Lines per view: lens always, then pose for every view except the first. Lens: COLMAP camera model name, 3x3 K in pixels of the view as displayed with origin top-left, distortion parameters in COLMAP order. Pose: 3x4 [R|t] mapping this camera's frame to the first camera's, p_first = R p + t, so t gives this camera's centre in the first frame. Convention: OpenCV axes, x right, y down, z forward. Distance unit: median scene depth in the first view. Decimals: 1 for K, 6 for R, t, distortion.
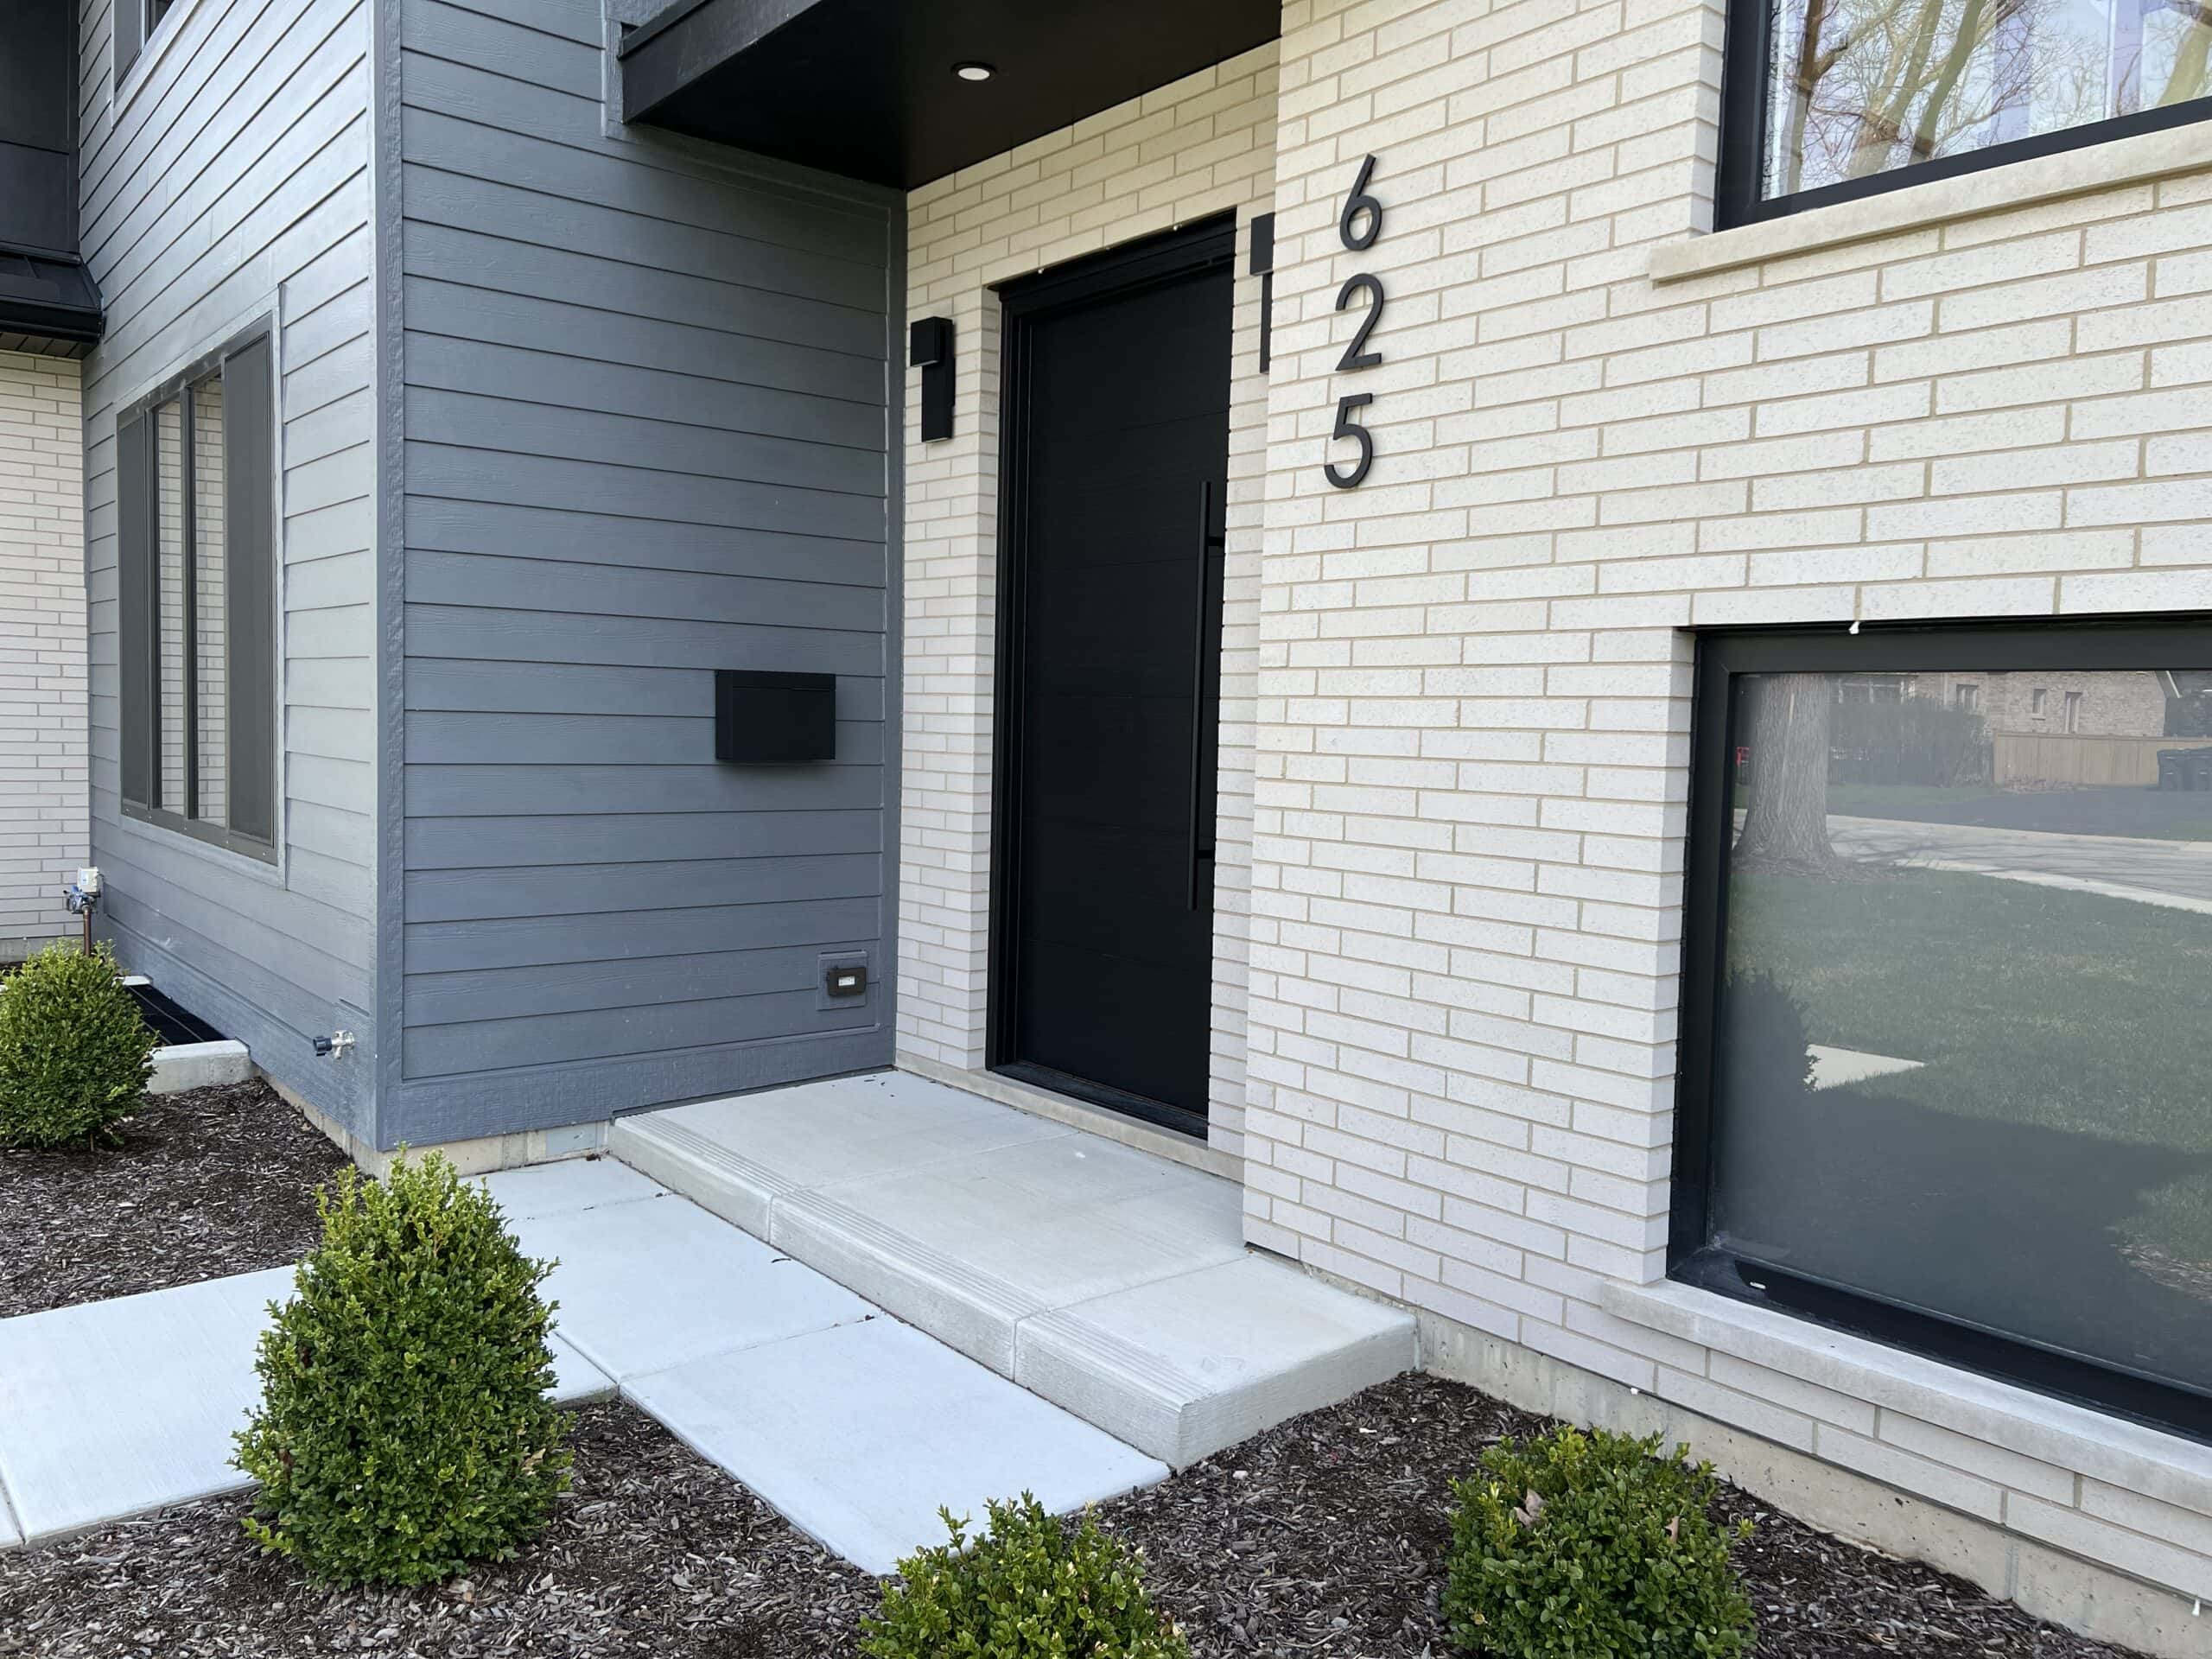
lens RADIAL K [[1659.0, 0, 1104.6], [0, 1659.0, 802.2], [0, 0, 1]] dist [0.098577, -0.129682]
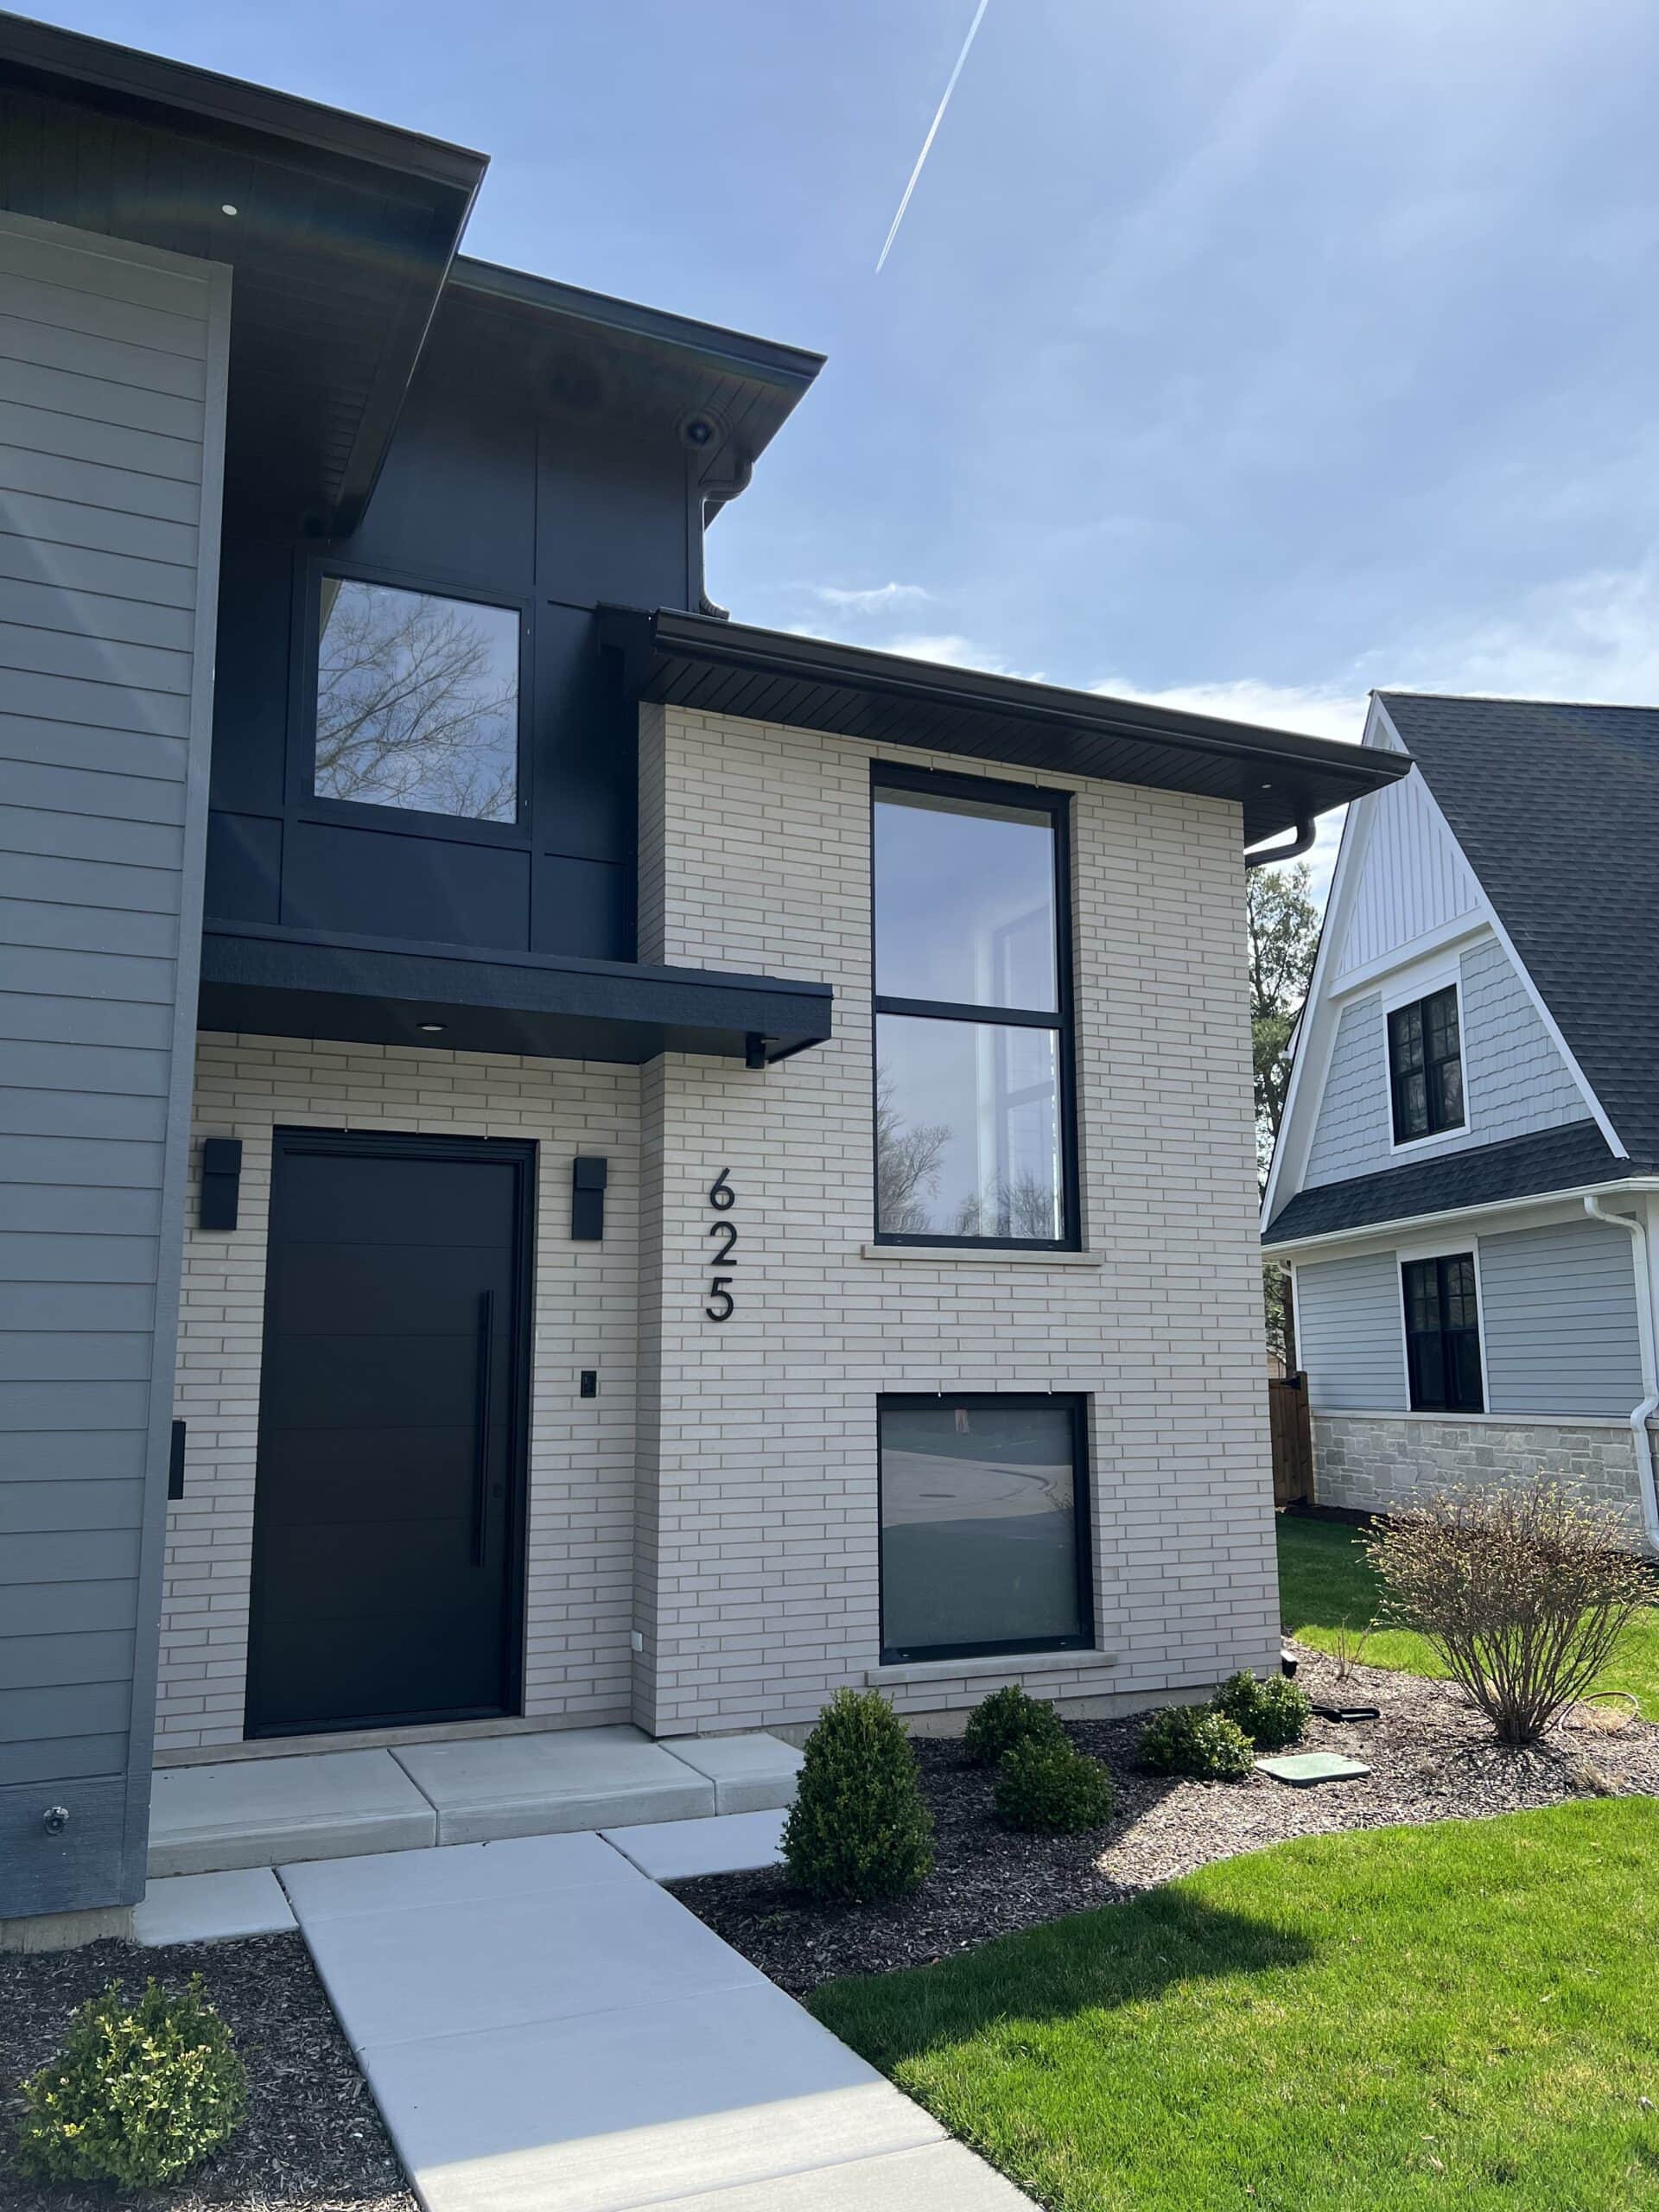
lens RADIAL K [[1659.0, 0, 829.5], [0, 1659.0, 1106.0], [0, 0, 1]] dist [0.098577, -0.129682]
pose [[0.252746, 0.135777, 0.957958, -1.849036], [0.063345, 0.985658, -0.156416, -0.121902], [-0.965457, 0.100216, 0.240521, 0.351655]]
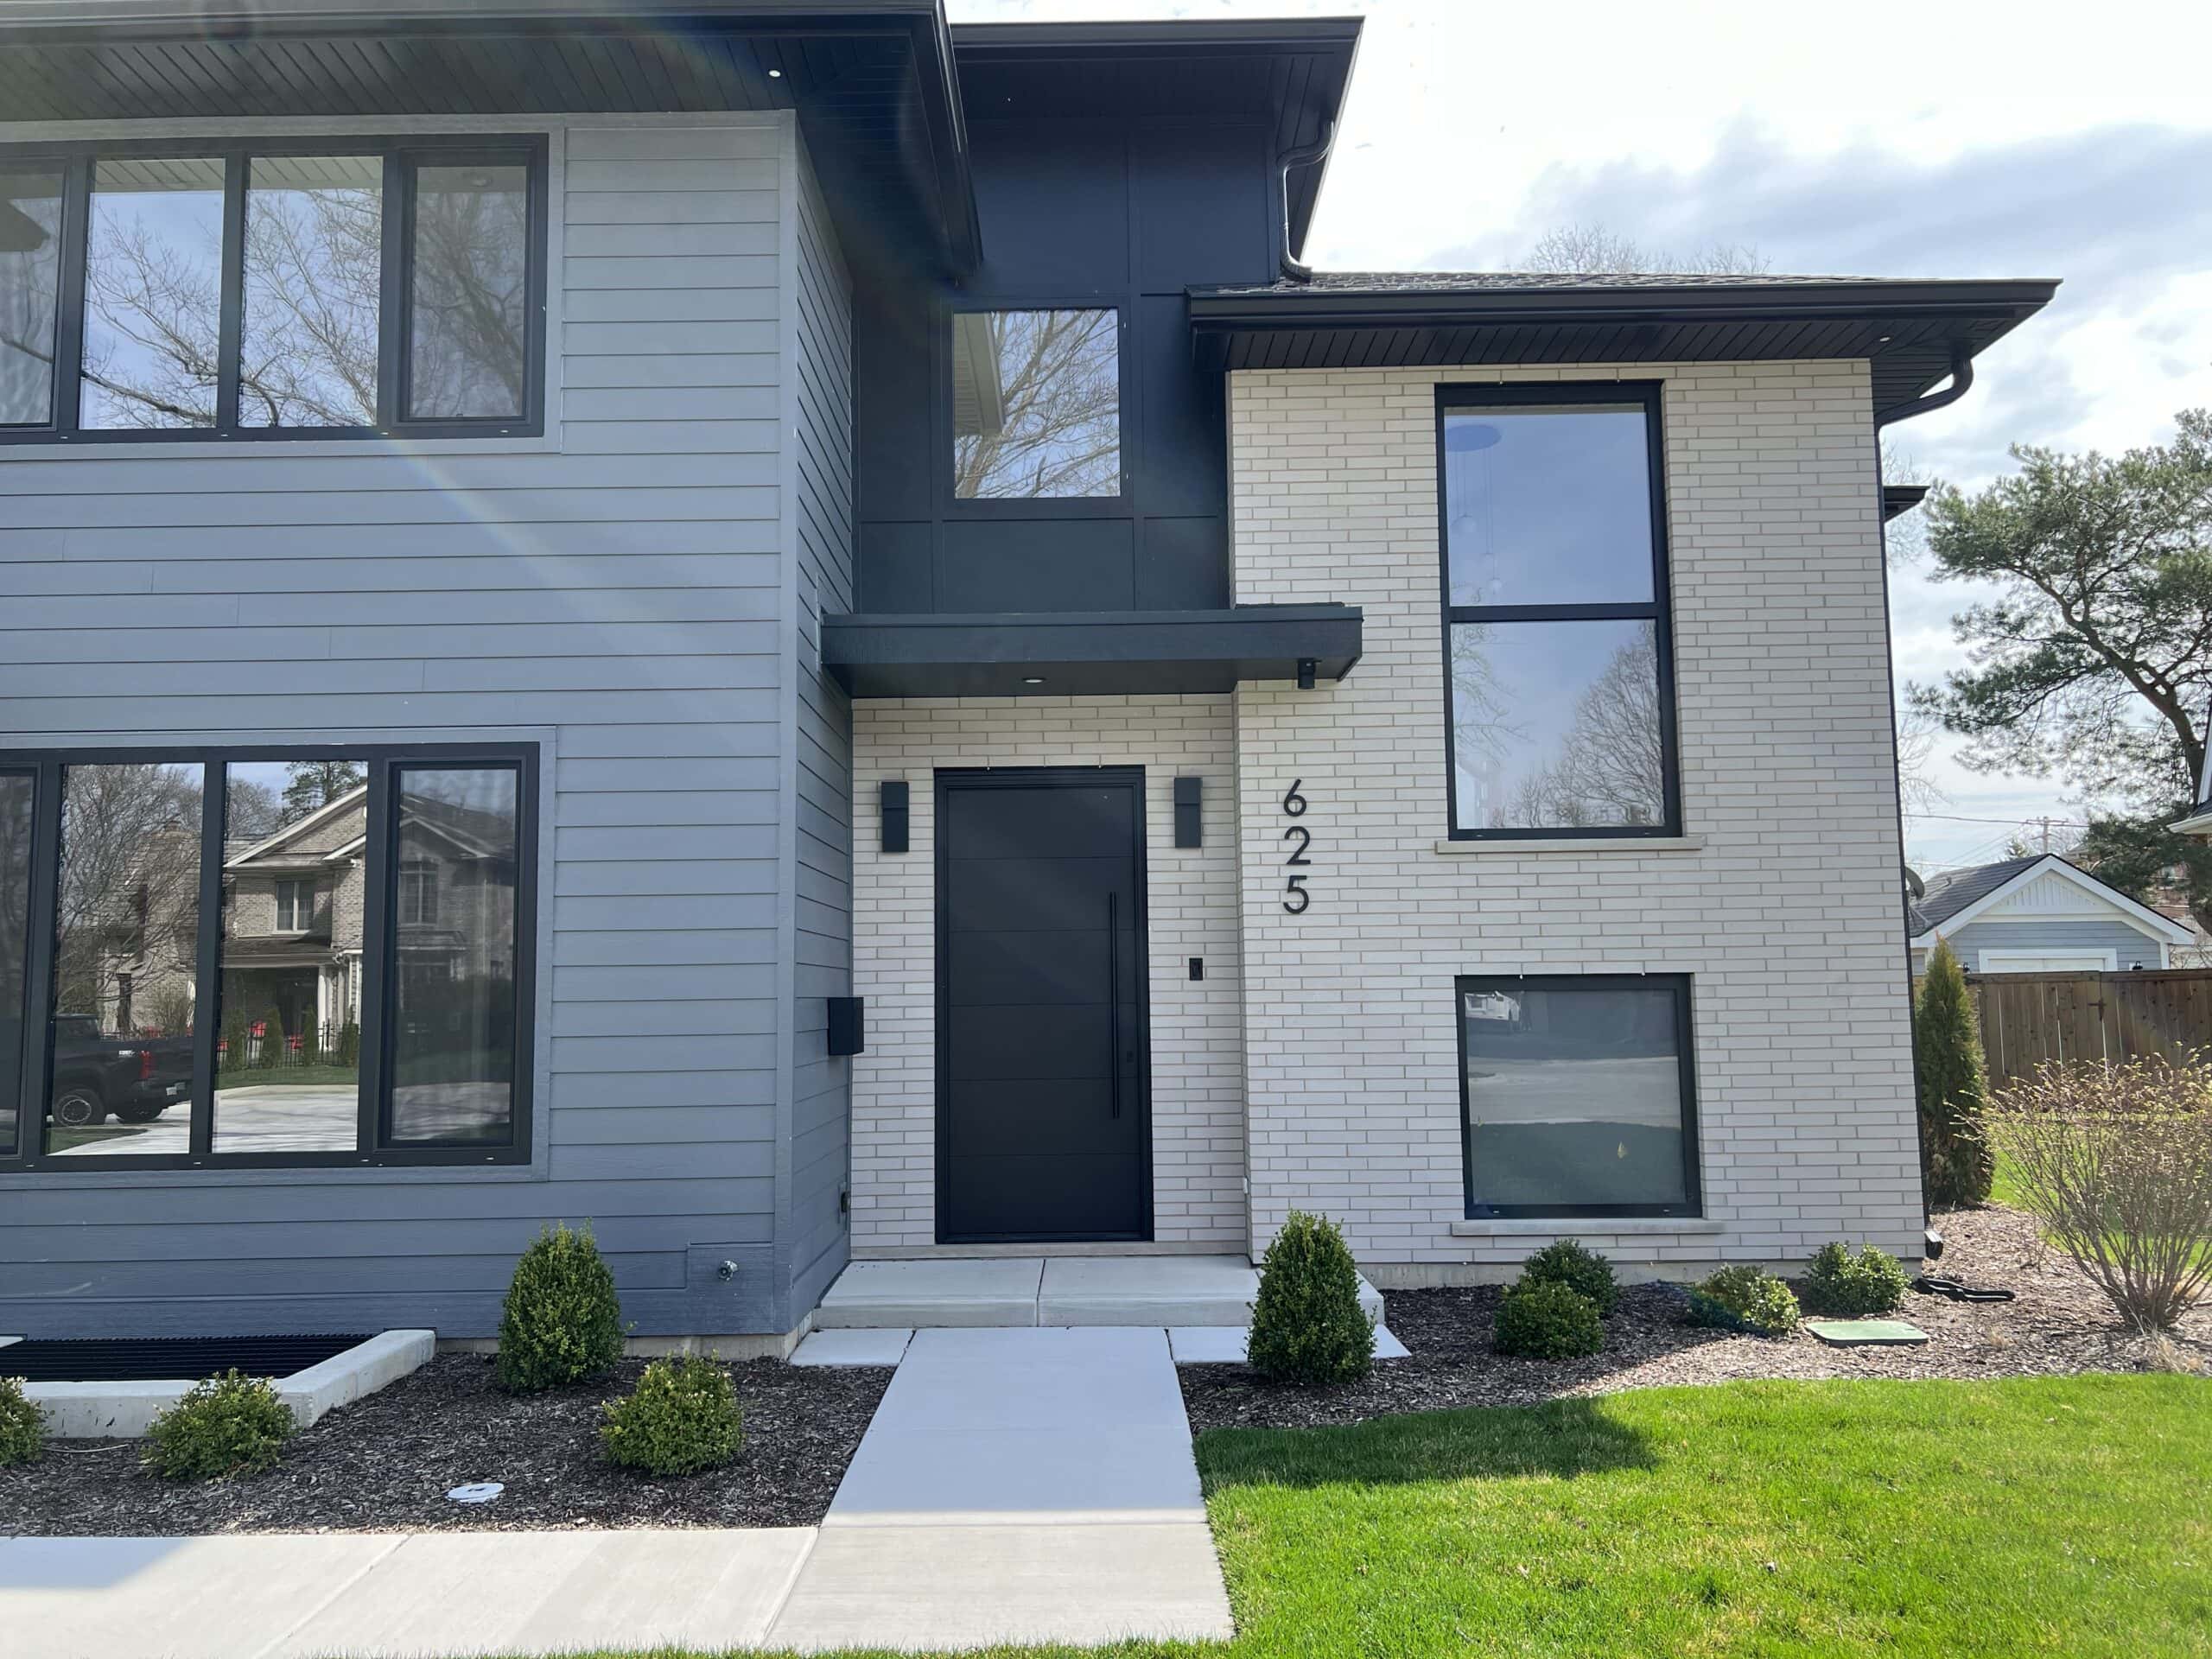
lens RADIAL K [[1631.7, 0, 1079.6], [0, 1631.7, 814.3], [0, 0, 1]] dist [0.086711, -0.130657]
pose [[0.634104, 0.054338, 0.771336, -1.852738], [0.070664, 0.989282, -0.127783, -0.054713], [-0.770012, 0.135533, 0.623467, -0.220747]]
